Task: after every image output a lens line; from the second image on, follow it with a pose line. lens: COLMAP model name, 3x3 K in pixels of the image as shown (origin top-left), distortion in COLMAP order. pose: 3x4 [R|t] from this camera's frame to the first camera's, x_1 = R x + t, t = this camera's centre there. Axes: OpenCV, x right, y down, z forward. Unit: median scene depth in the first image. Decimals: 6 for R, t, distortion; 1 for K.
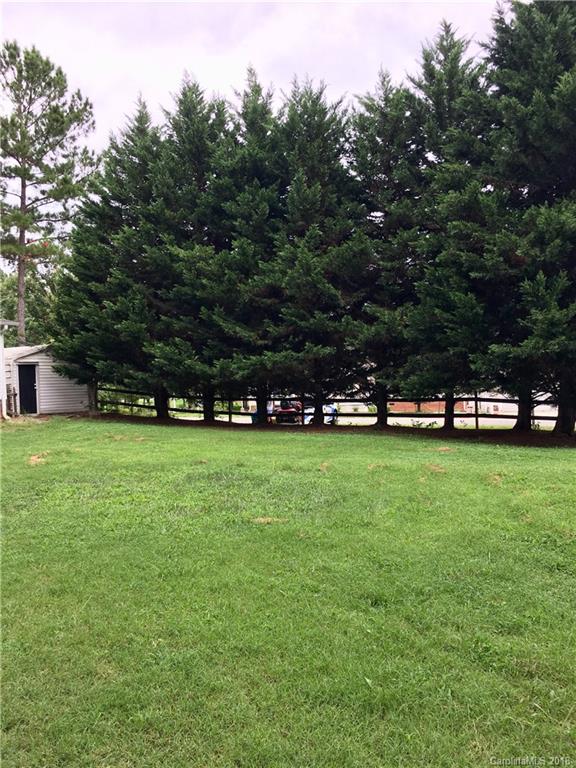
lens RADIAL K [[649.1, 0, 289.1], [0, 649.1, 375.9], [0, 0, 1]] dist [0.065612, -0.100536]
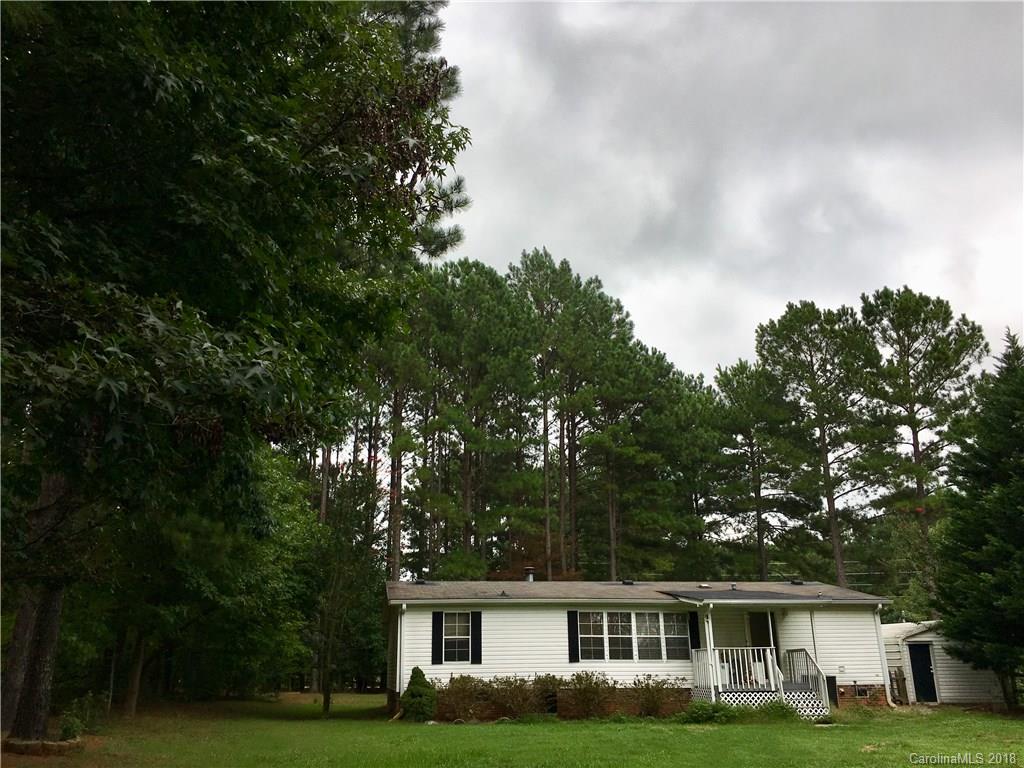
lens RADIAL K [[865.5, 0, 506.7], [0, 865.5, 382.9], [0, 0, 1]] dist [0.065612, -0.100536]
pose [[0.617871, -0.211216, -0.757379, 0.234894], [-0.010235, 0.961002, -0.276351, -0.023959], [0.786213, 0.178501, 0.591614, -0.221556]]
